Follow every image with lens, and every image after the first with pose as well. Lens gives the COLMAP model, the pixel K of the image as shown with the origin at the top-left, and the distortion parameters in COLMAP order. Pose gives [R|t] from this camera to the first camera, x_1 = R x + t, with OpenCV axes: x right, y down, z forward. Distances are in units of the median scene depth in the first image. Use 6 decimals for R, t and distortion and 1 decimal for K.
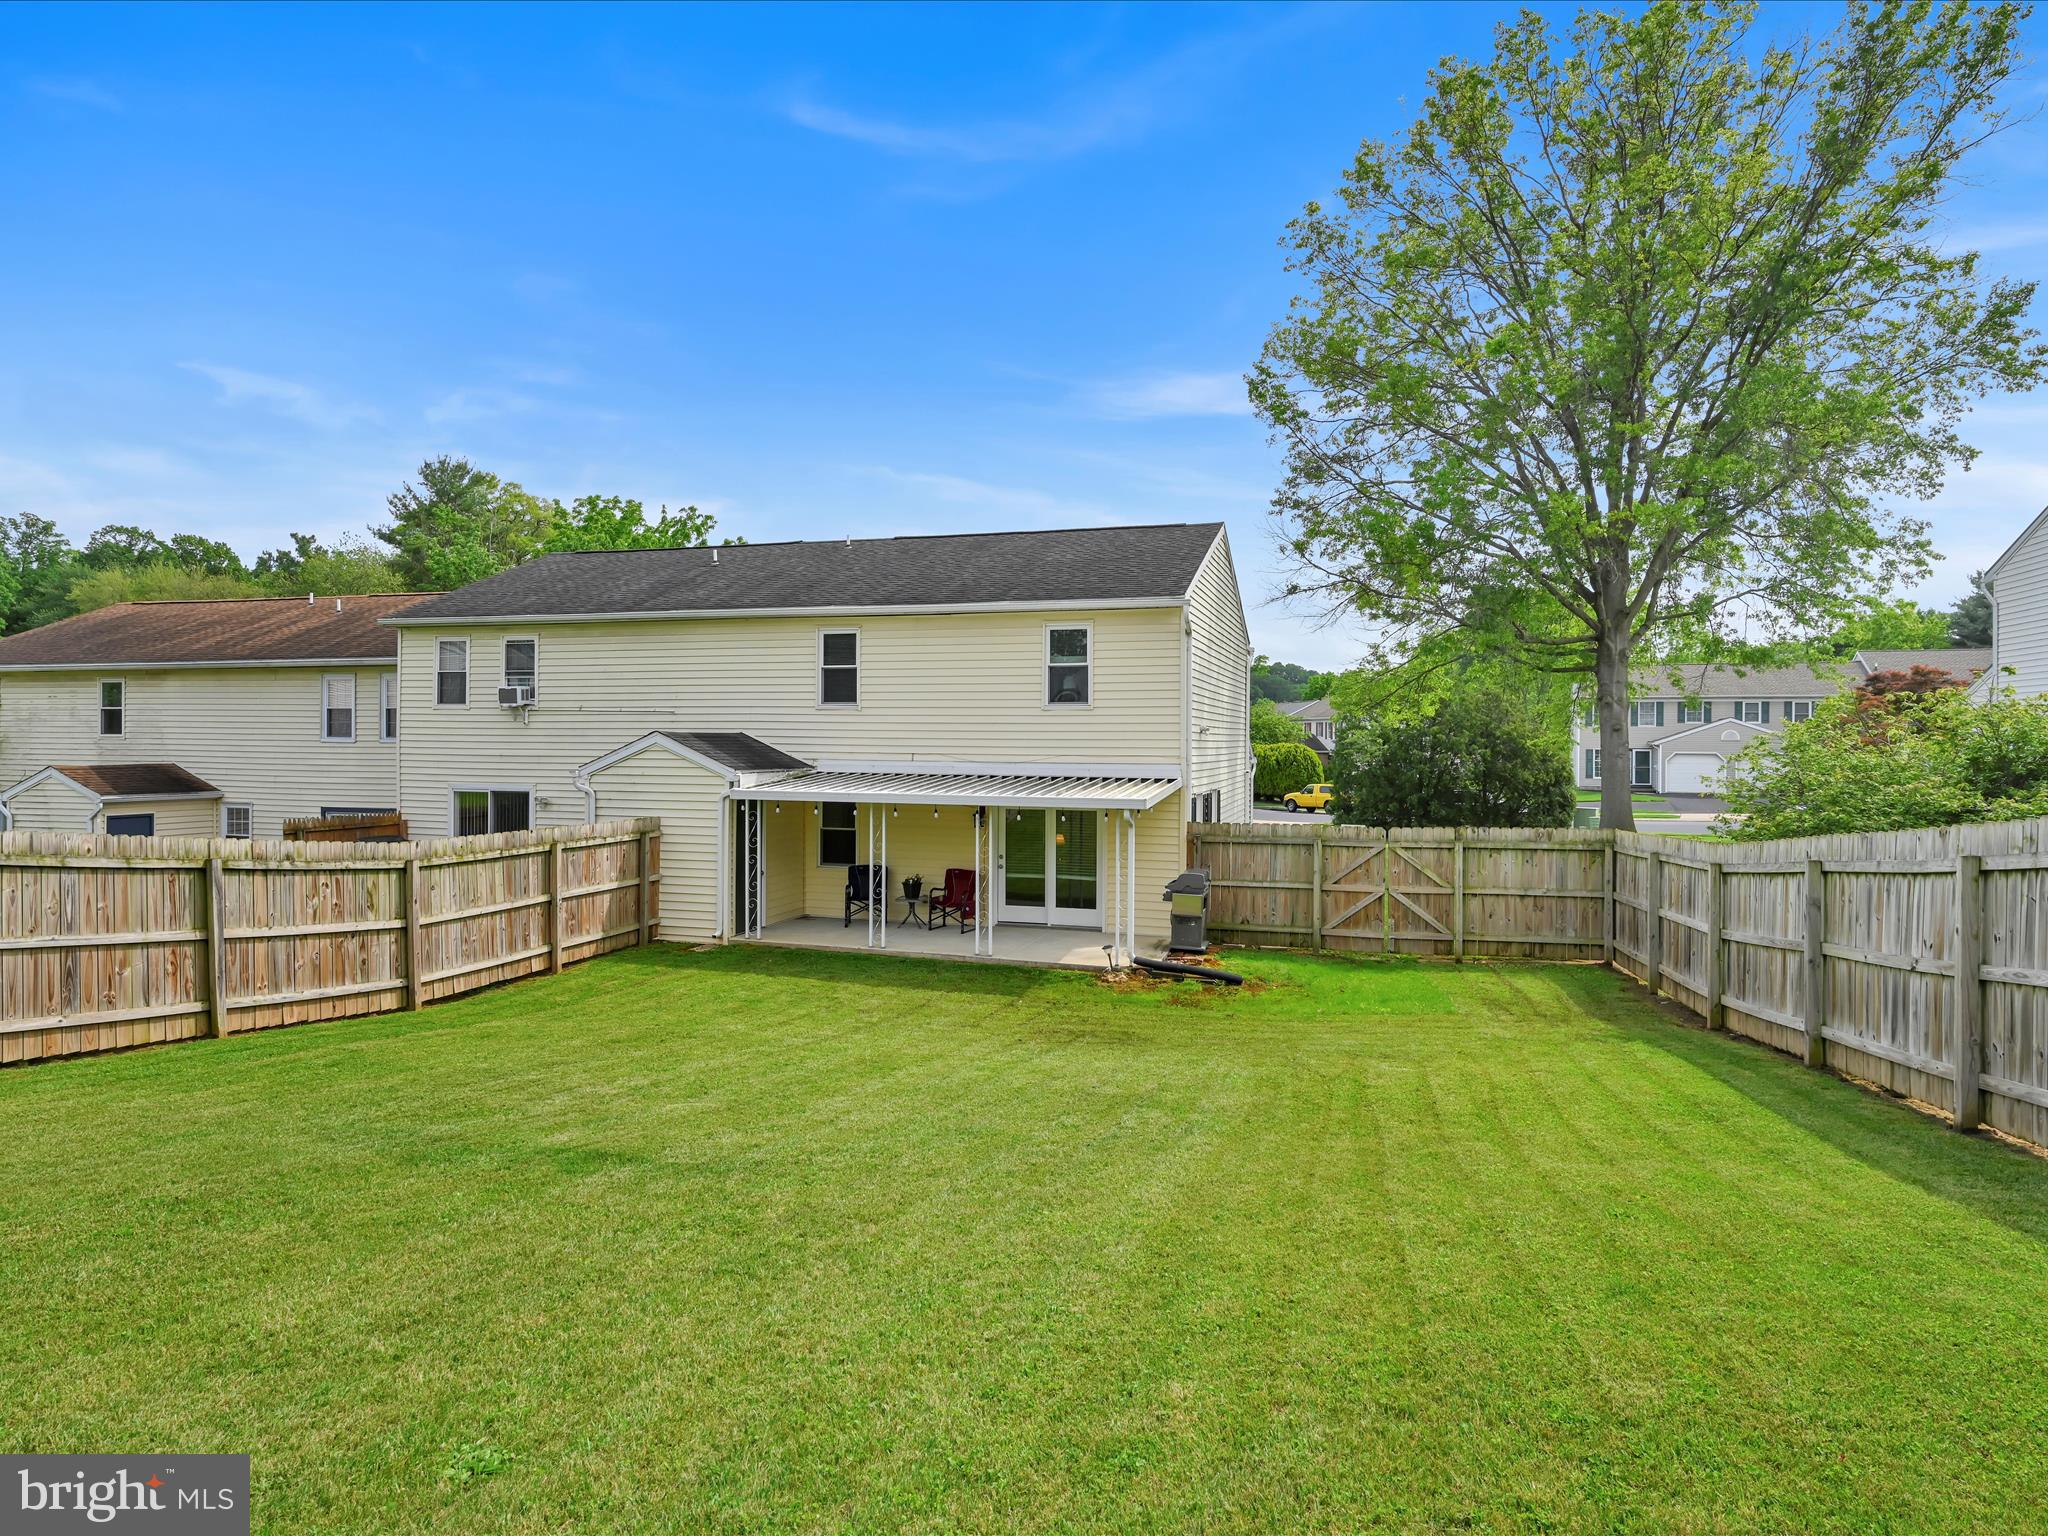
lens RADIAL K [[888.1, 0, 1056.0], [0, 888.1, 764.8], [0, 0, 1]] dist [-0.001766, -0.000581]
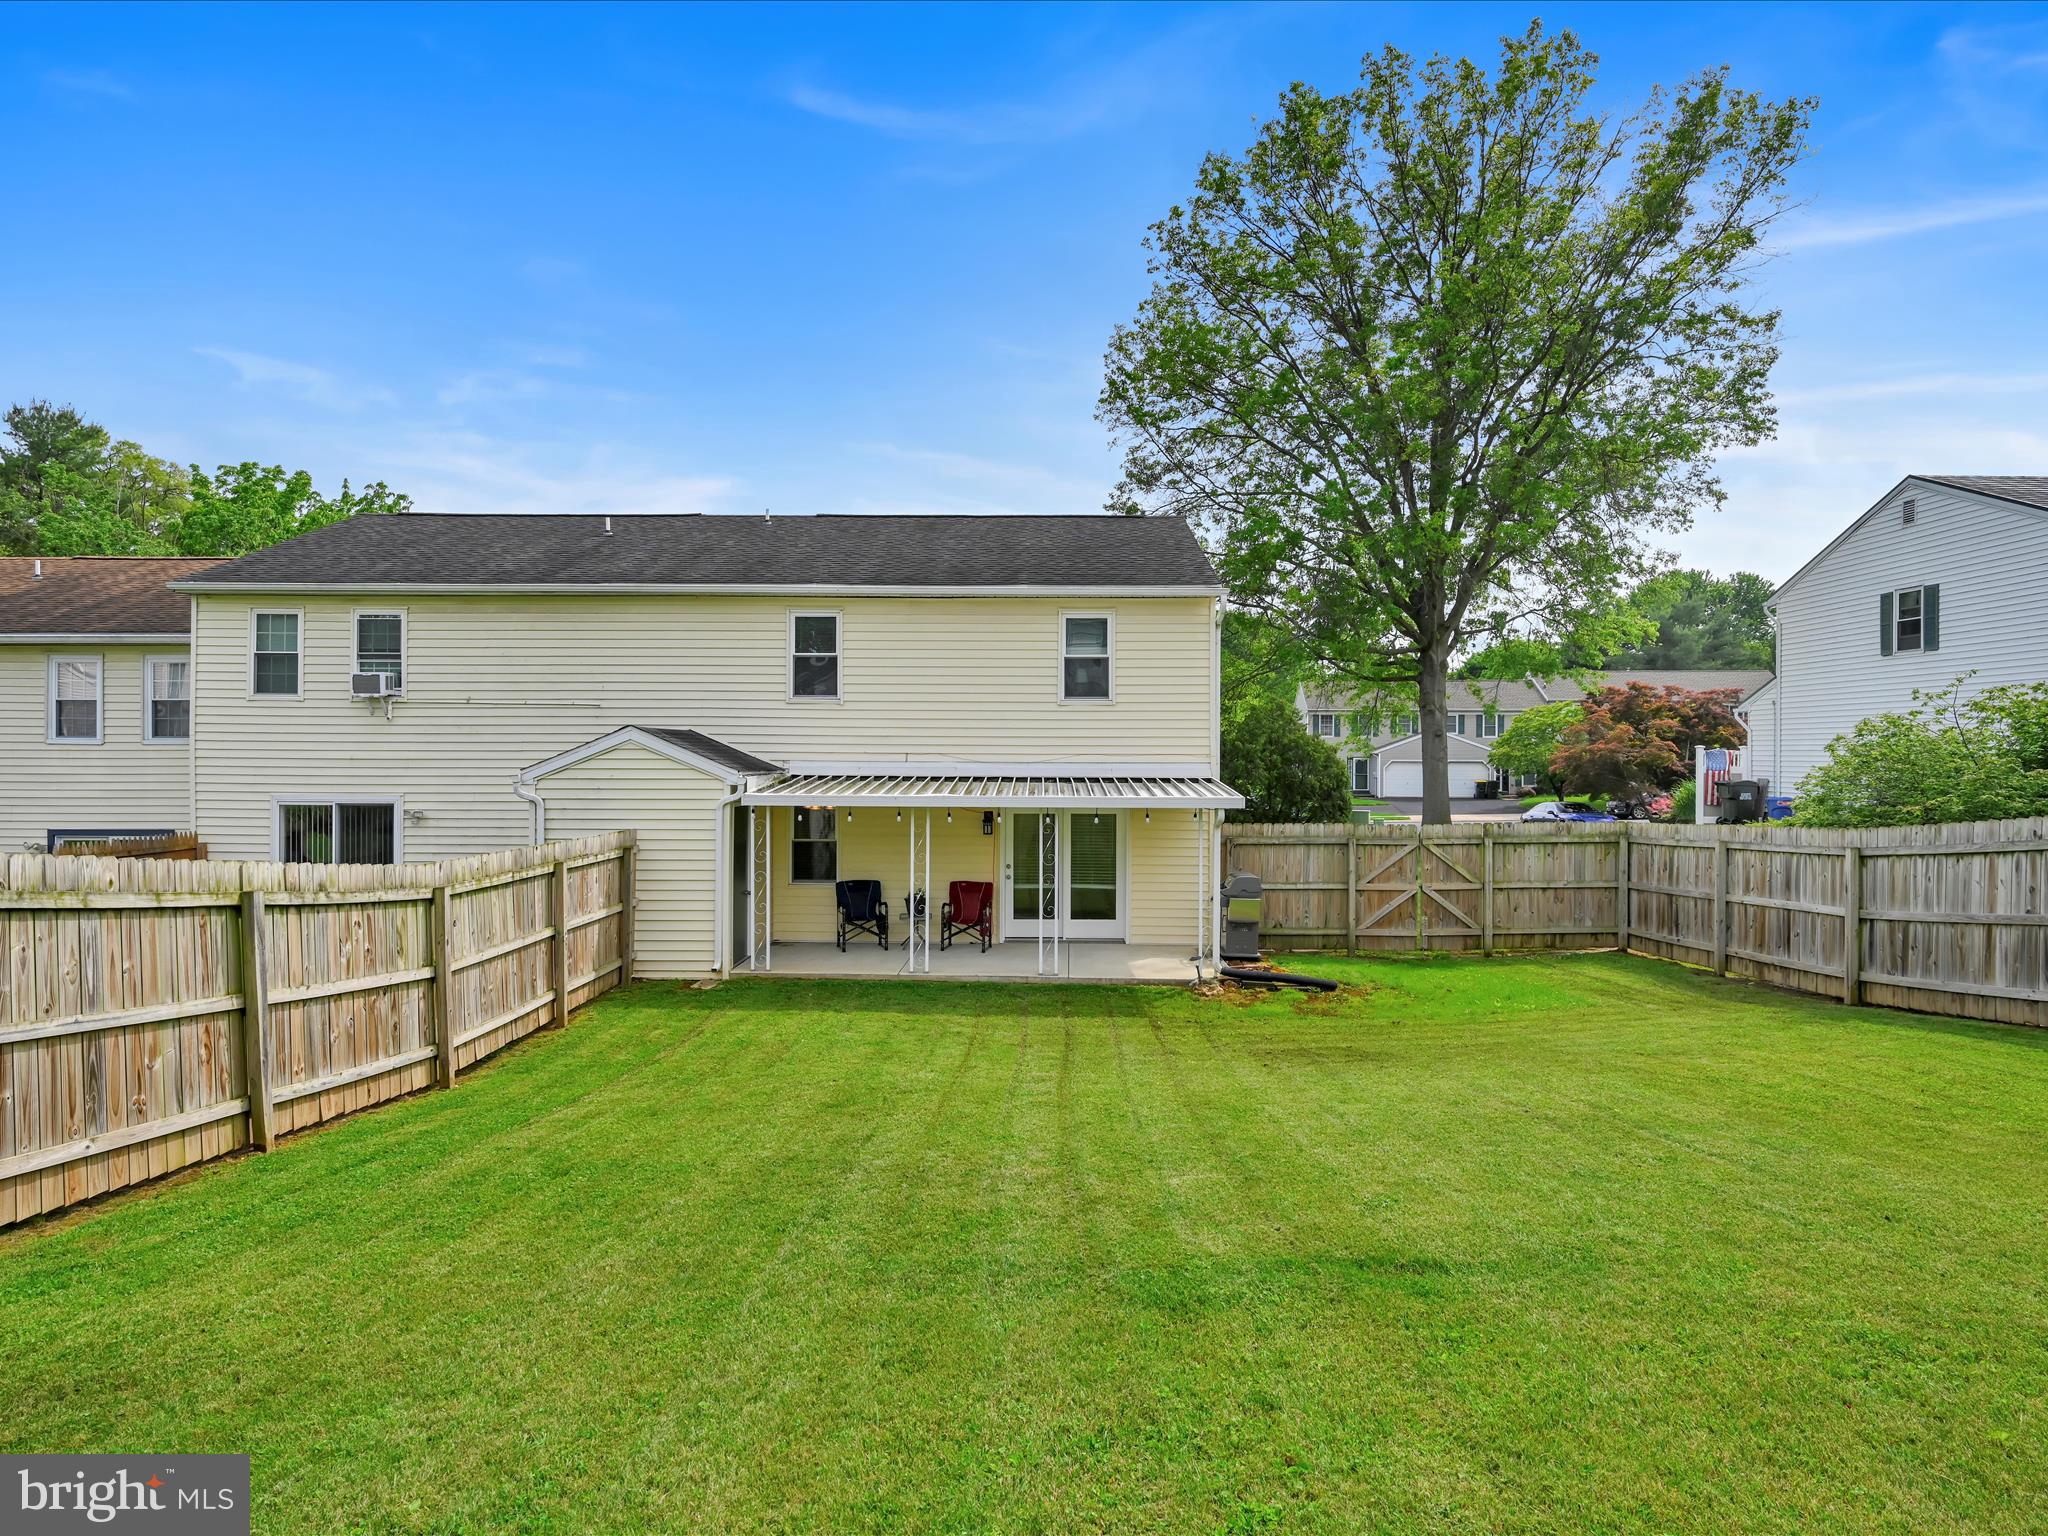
lens RADIAL K [[913.0, 0, 1030.8], [0, 913.0, 772.1], [0, 0, 1]] dist [-0.000886, 0.000224]
pose [[0.976967, -0.007186, 0.213268, -0.275292], [0.007763, 0.999968, -0.001866, 0.010246], [-0.213248, 0.003479, 0.976992, 0.093409]]
